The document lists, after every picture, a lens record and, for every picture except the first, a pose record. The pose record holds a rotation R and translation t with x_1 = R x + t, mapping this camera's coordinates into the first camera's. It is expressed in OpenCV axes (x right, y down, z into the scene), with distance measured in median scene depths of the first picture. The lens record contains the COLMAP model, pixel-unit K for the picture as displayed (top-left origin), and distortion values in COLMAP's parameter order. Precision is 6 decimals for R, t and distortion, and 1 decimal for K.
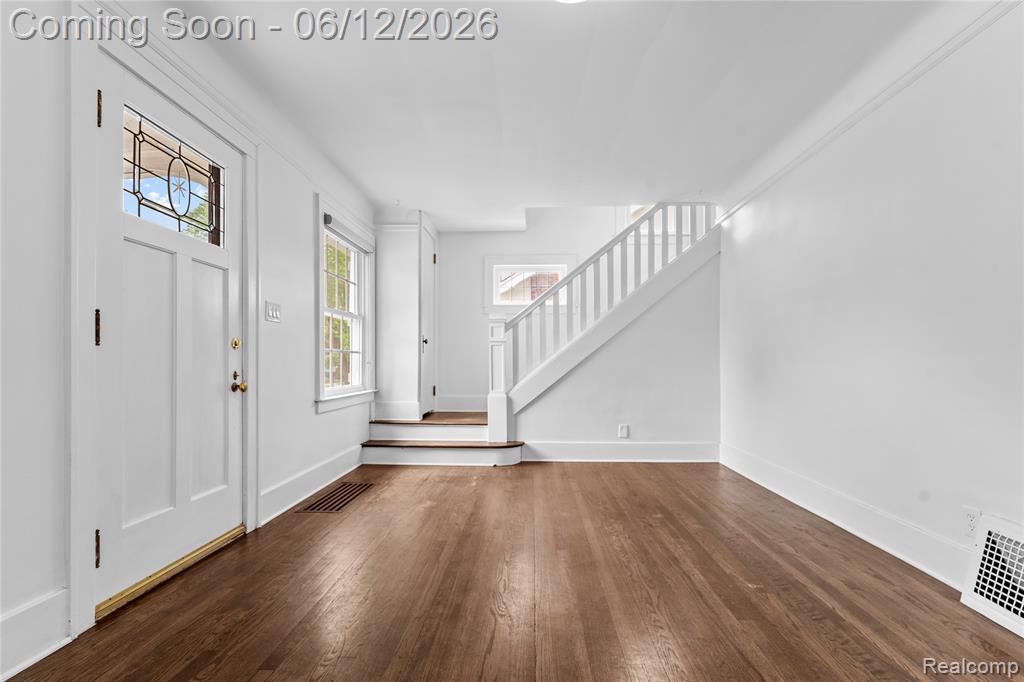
lens RADIAL K [[465.7, 0, 516.6], [0, 465.7, 363.0], [0, 0, 1]] dist [-0.004067, -0.000444]
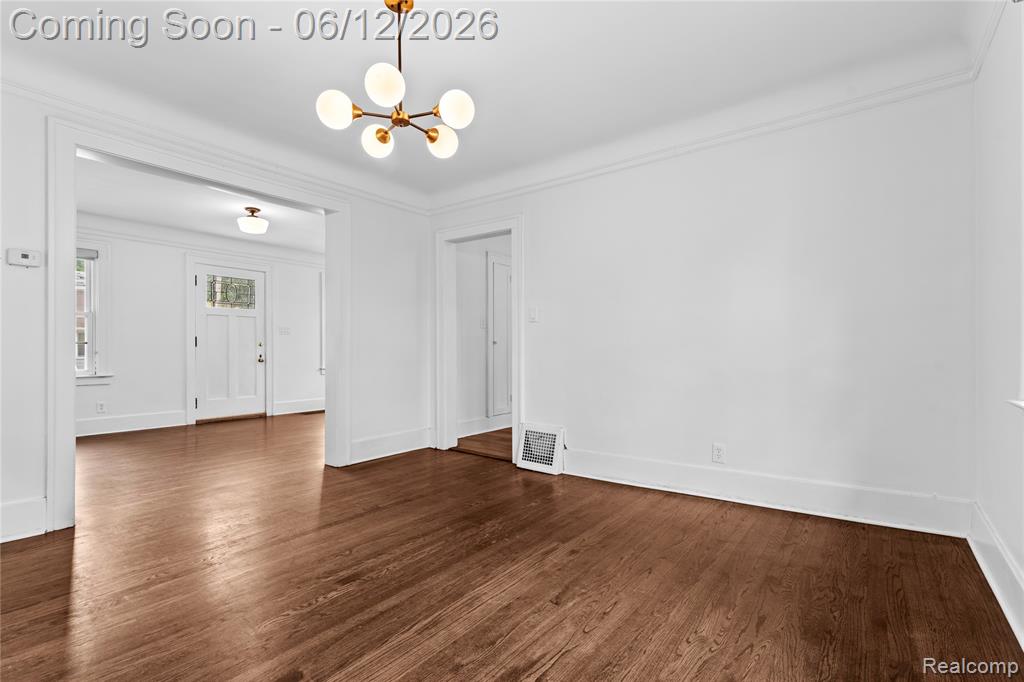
lens RADIAL K [[467.2, 0, 510.2], [0, 467.2, 352.4], [0, 0, 1]] dist [-0.000007, -0.000694]
pose [[0.806377, 0.006291, -0.591368, 1.251931], [-0.004484, 0.999980, 0.004524, -0.007485], [0.591384, -0.000997, 0.806389, -0.186462]]
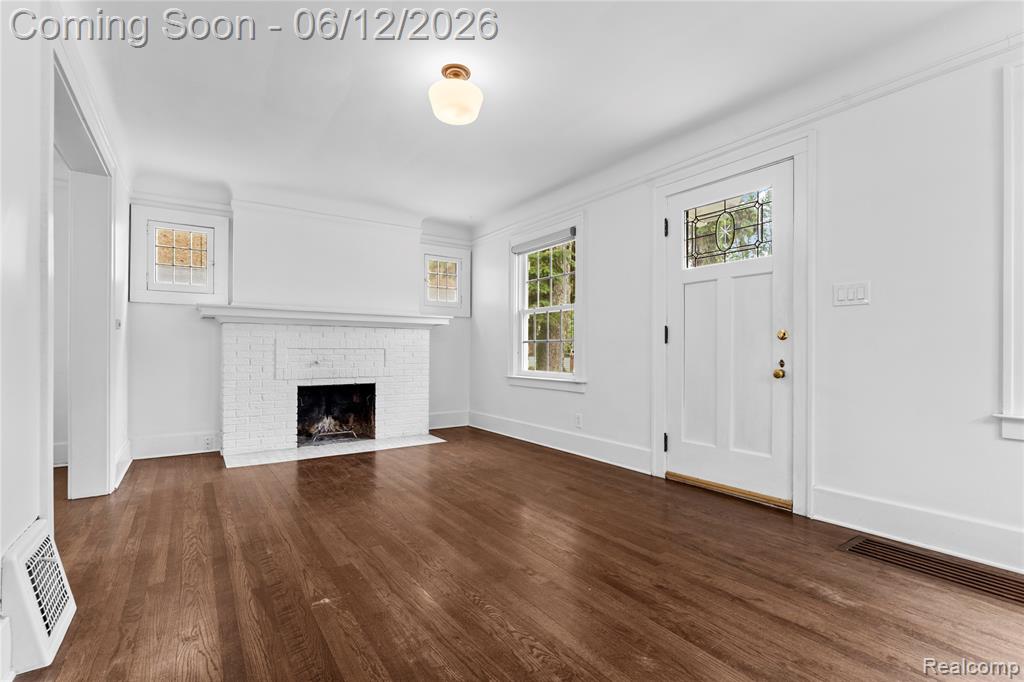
lens RADIAL K [[467.2, 0, 510.2], [0, 467.2, 352.4], [0, 0, 1]] dist [-0.000007, -0.000694]
pose [[-0.804264, 0.000011, -0.594272, 0.345829], [-0.003381, 0.999984, 0.004593, -0.001390], [0.594263, 0.005703, -0.804251, 0.885951]]
